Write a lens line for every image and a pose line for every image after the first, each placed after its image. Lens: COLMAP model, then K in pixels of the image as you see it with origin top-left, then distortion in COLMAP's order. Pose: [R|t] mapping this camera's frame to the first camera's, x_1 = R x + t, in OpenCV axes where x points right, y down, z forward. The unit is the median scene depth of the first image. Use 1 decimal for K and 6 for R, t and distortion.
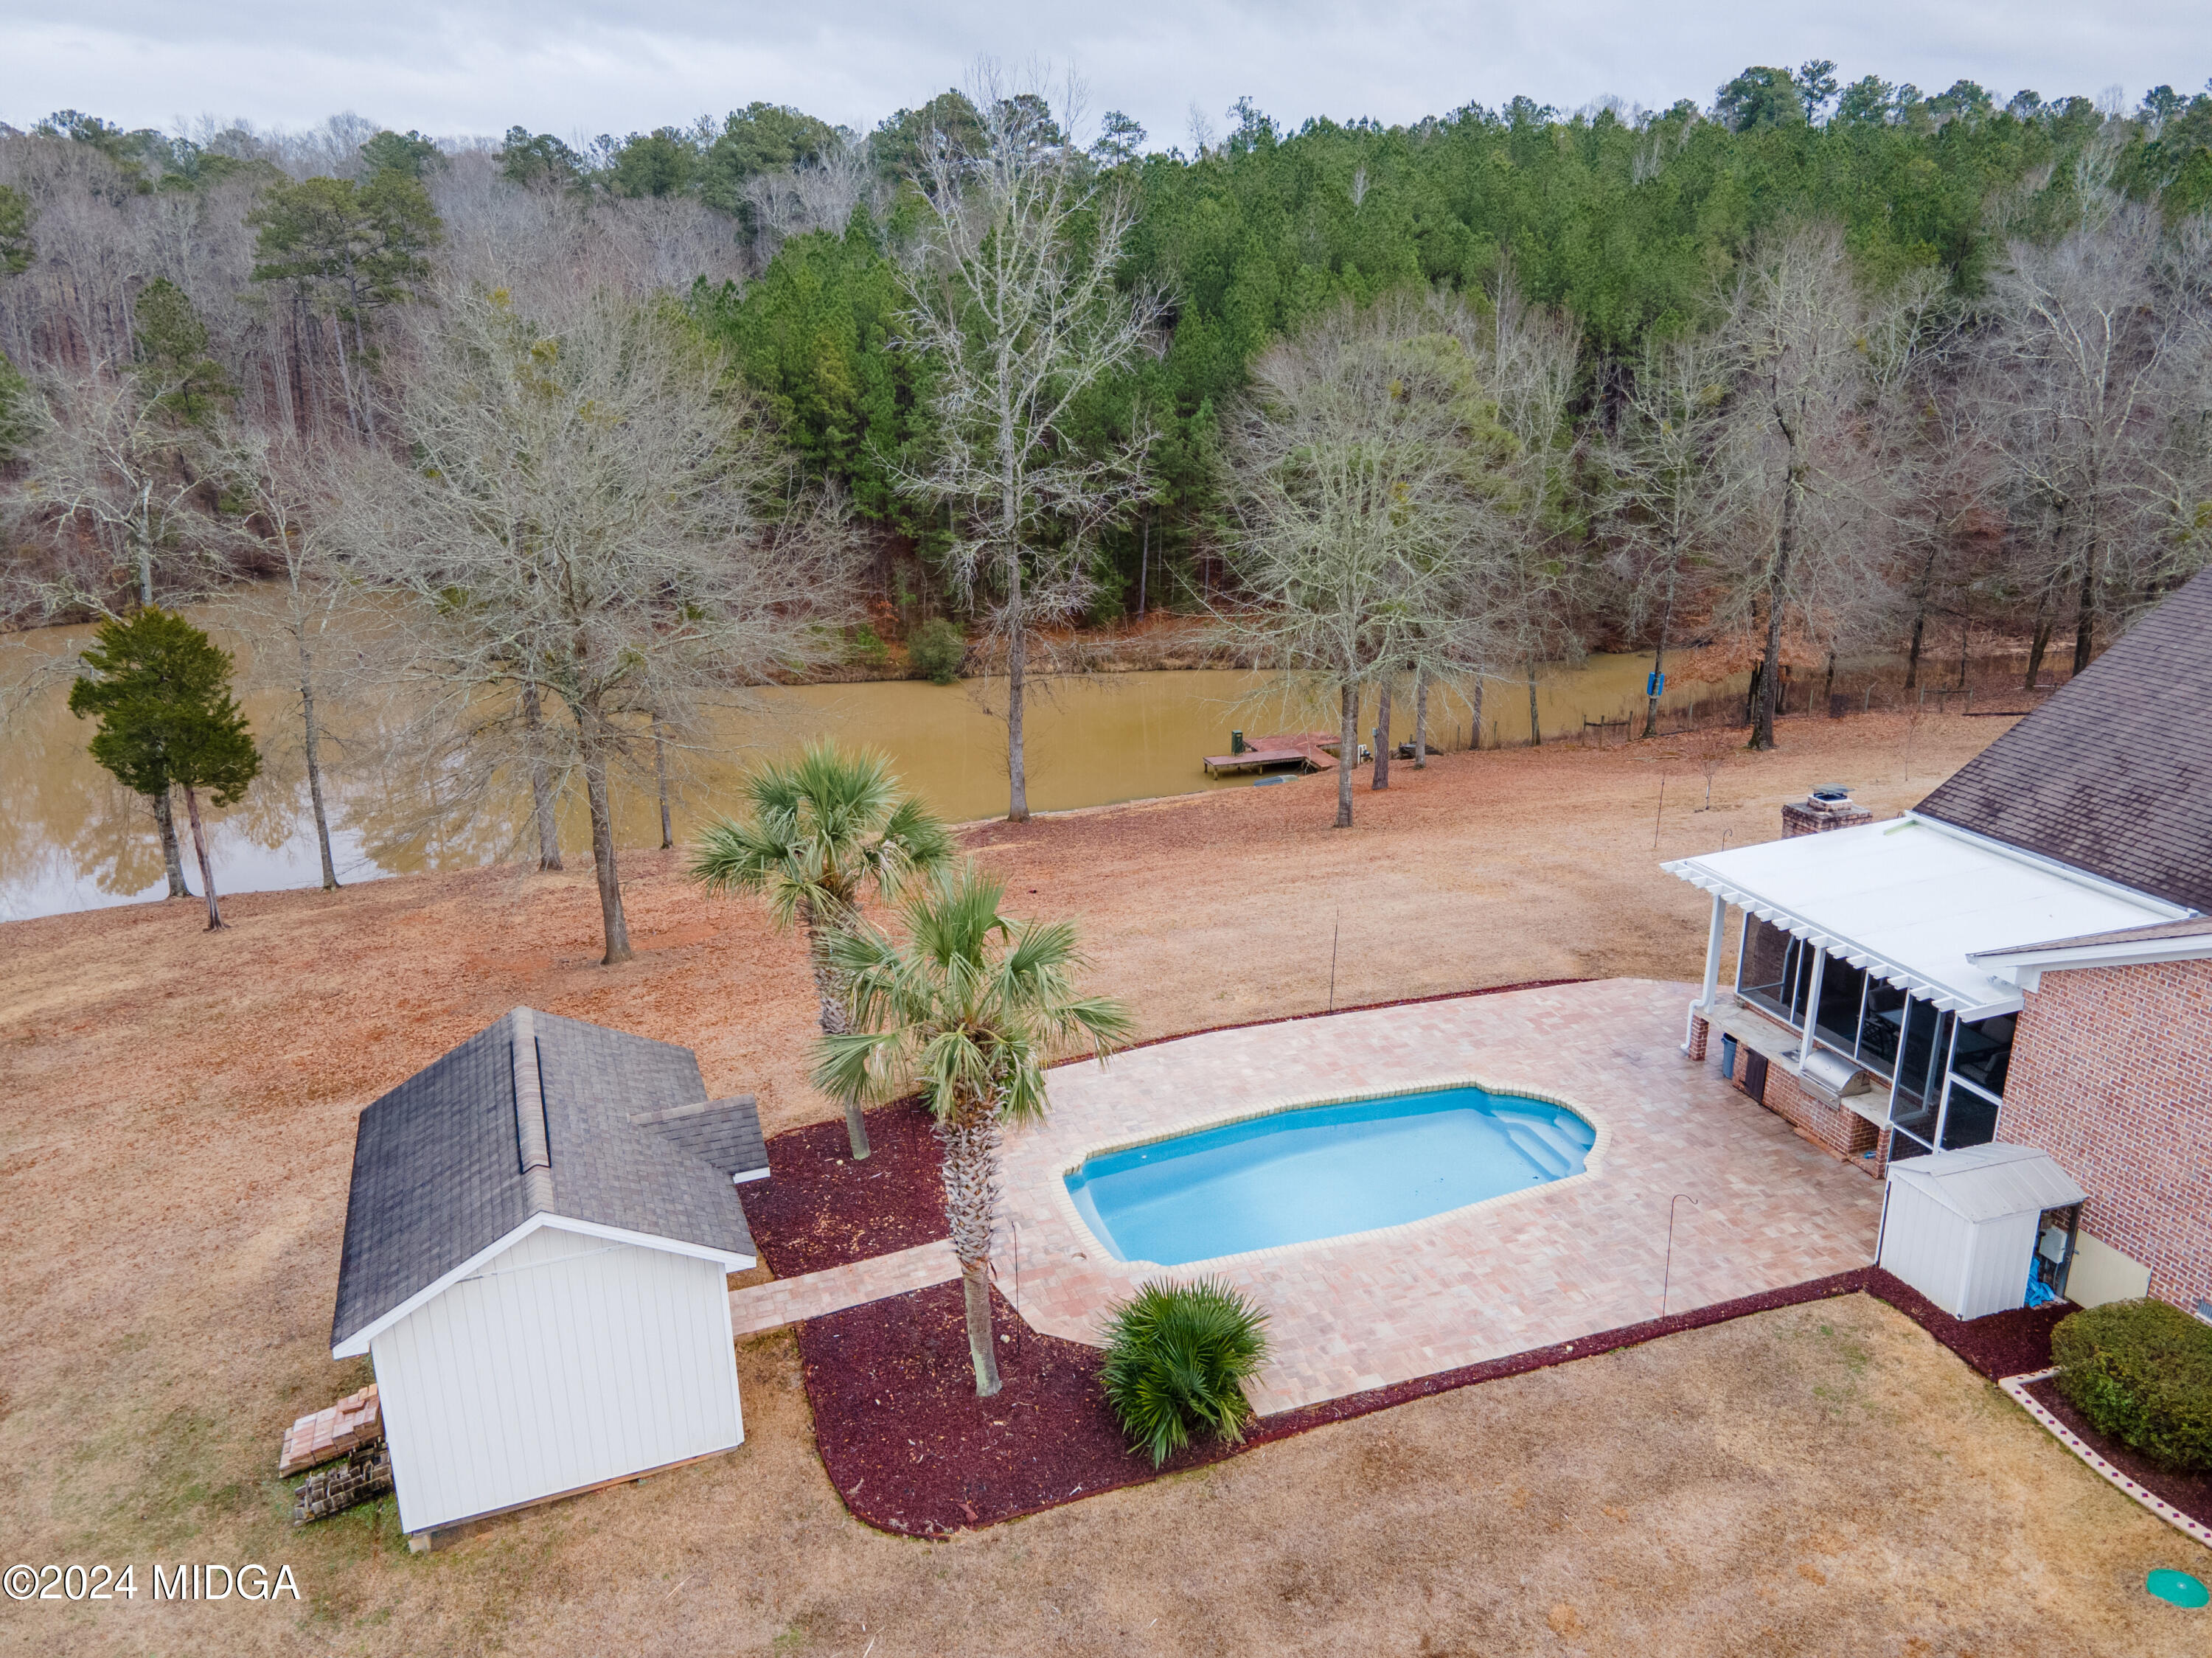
lens RADIAL K [[1617.3, 0, 1106.0], [0, 1617.3, 829.0], [0, 0, 1]] dist [0.040604, 0.007043]
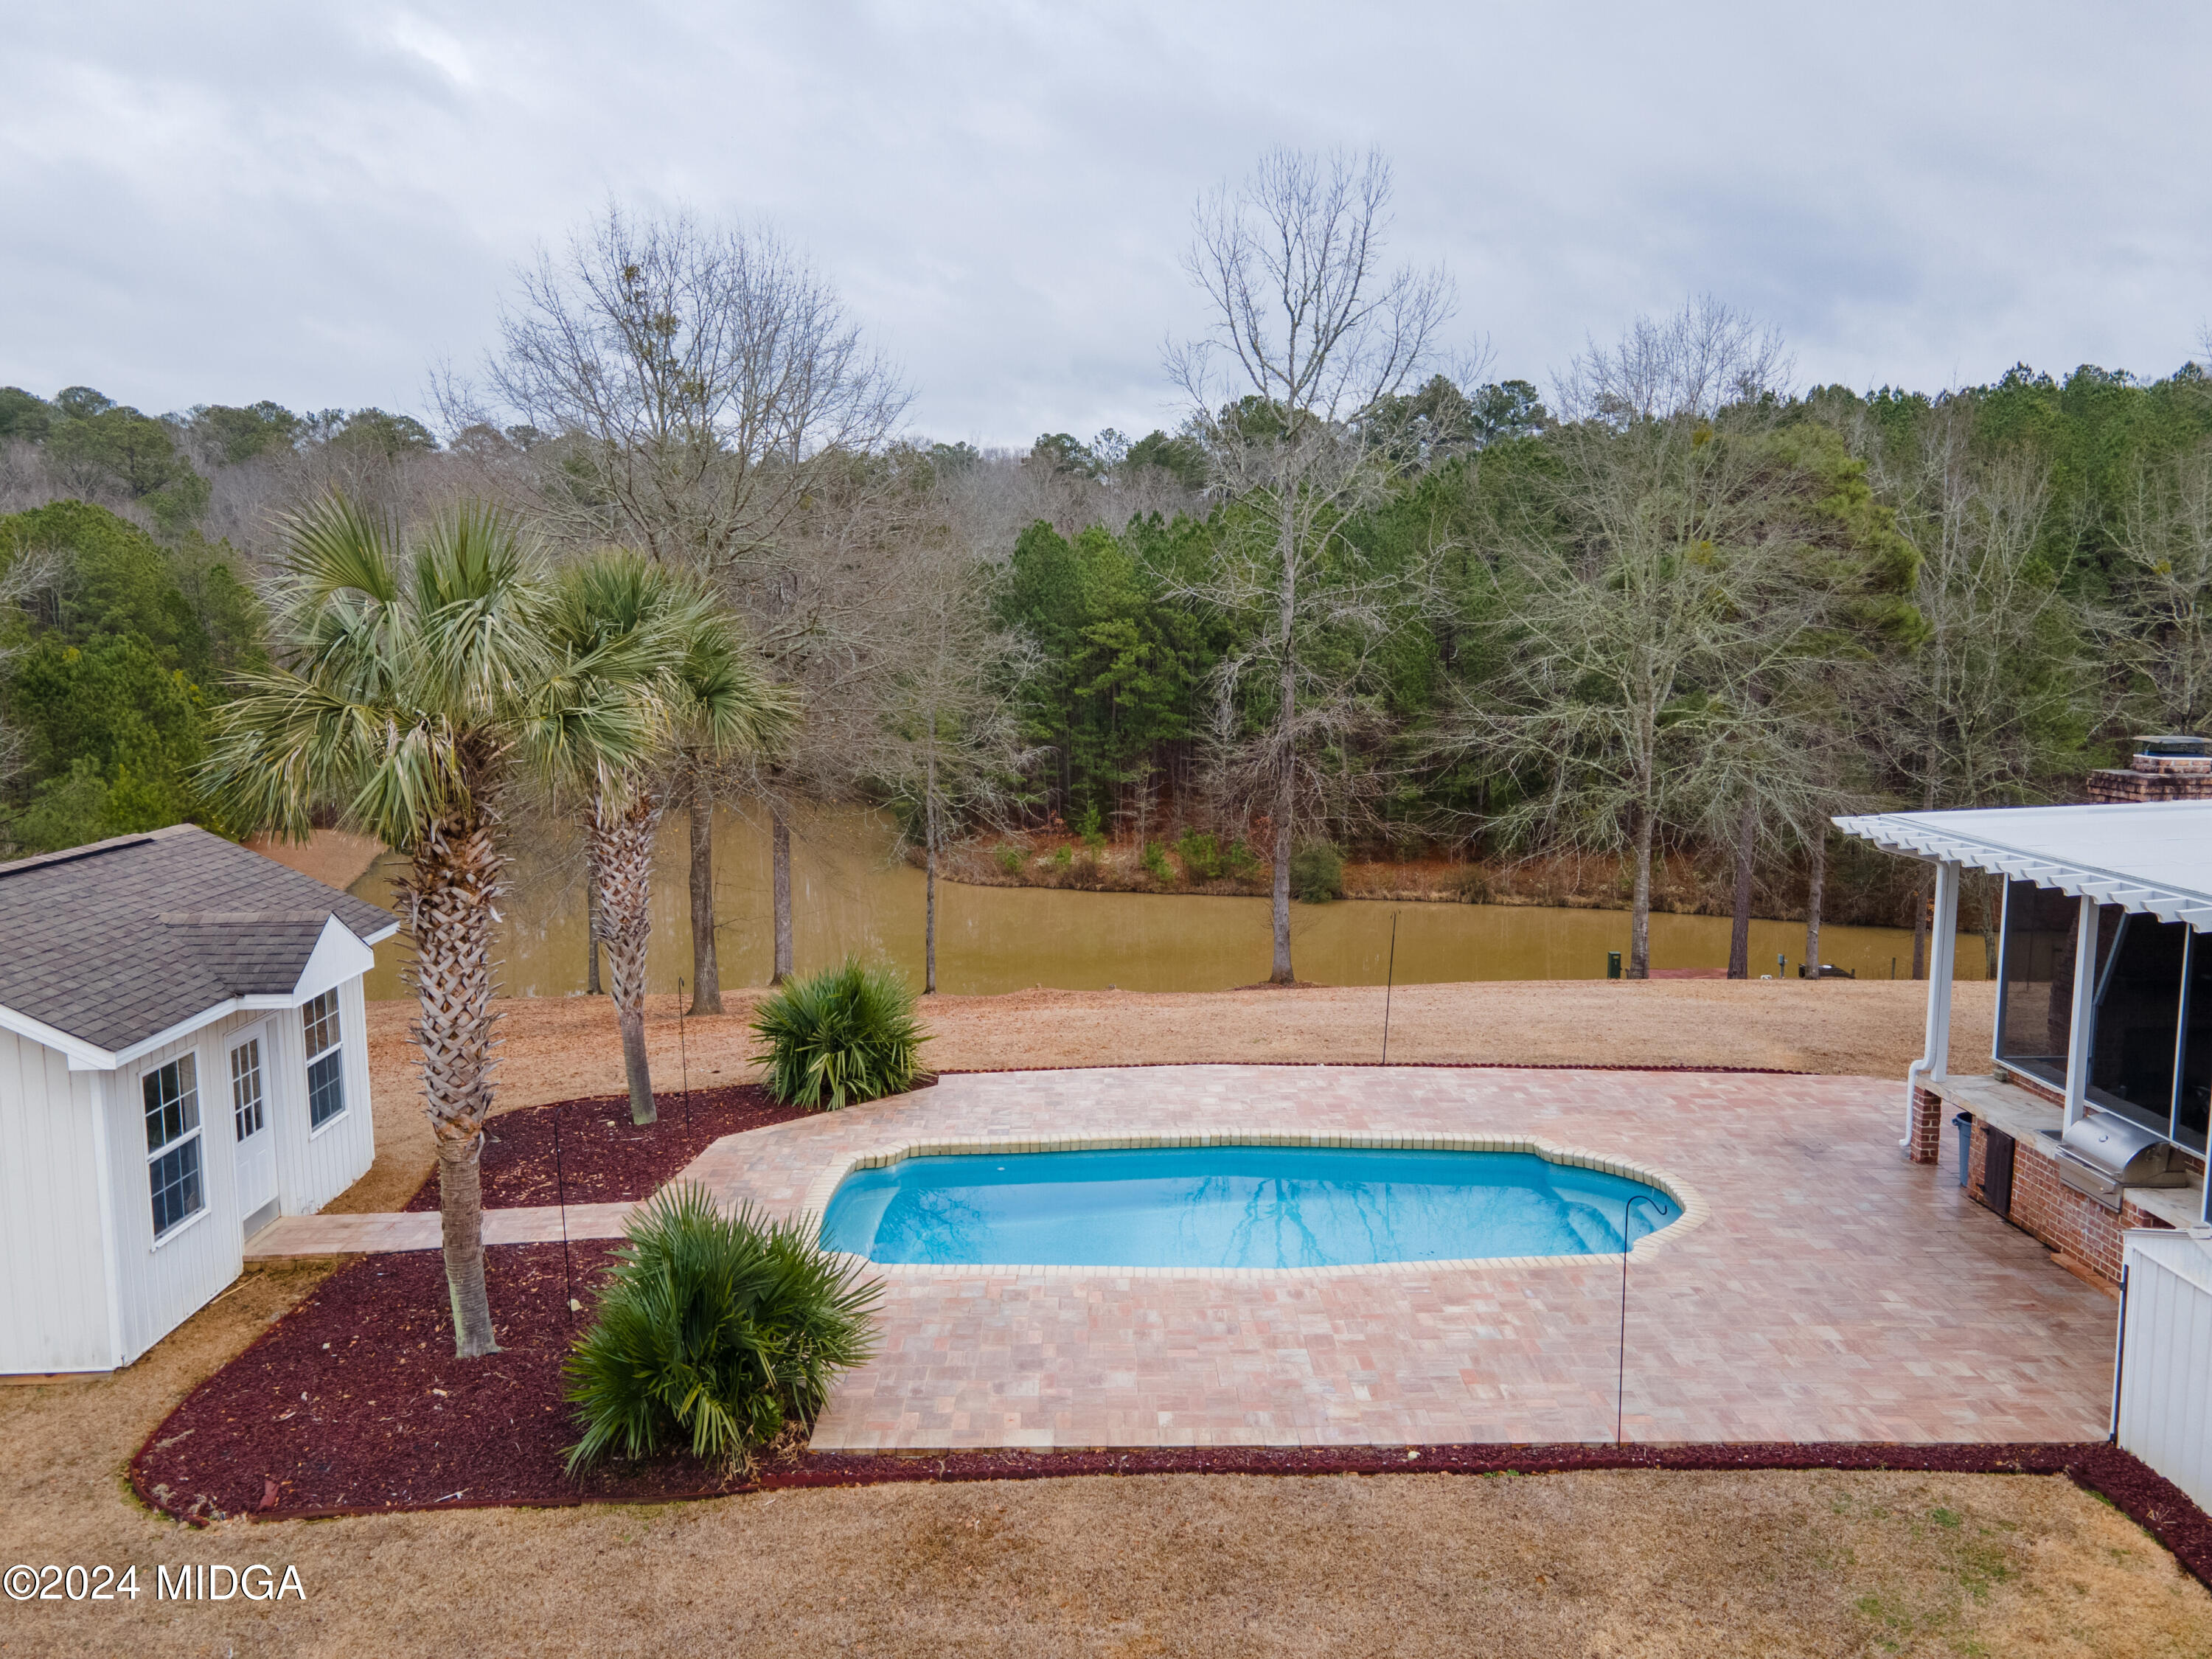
lens RADIAL K [[1617.4, 0, 1106.0], [0, 1617.4, 829.5], [0, 0, 1]] dist [0.040604, 0.007043]
pose [[0.948928, 0.051734, -0.311223, 0.279602], [-0.111144, 0.978041, -0.176305, 0.177695], [0.295268, 0.201891, 0.933840, 0.330851]]
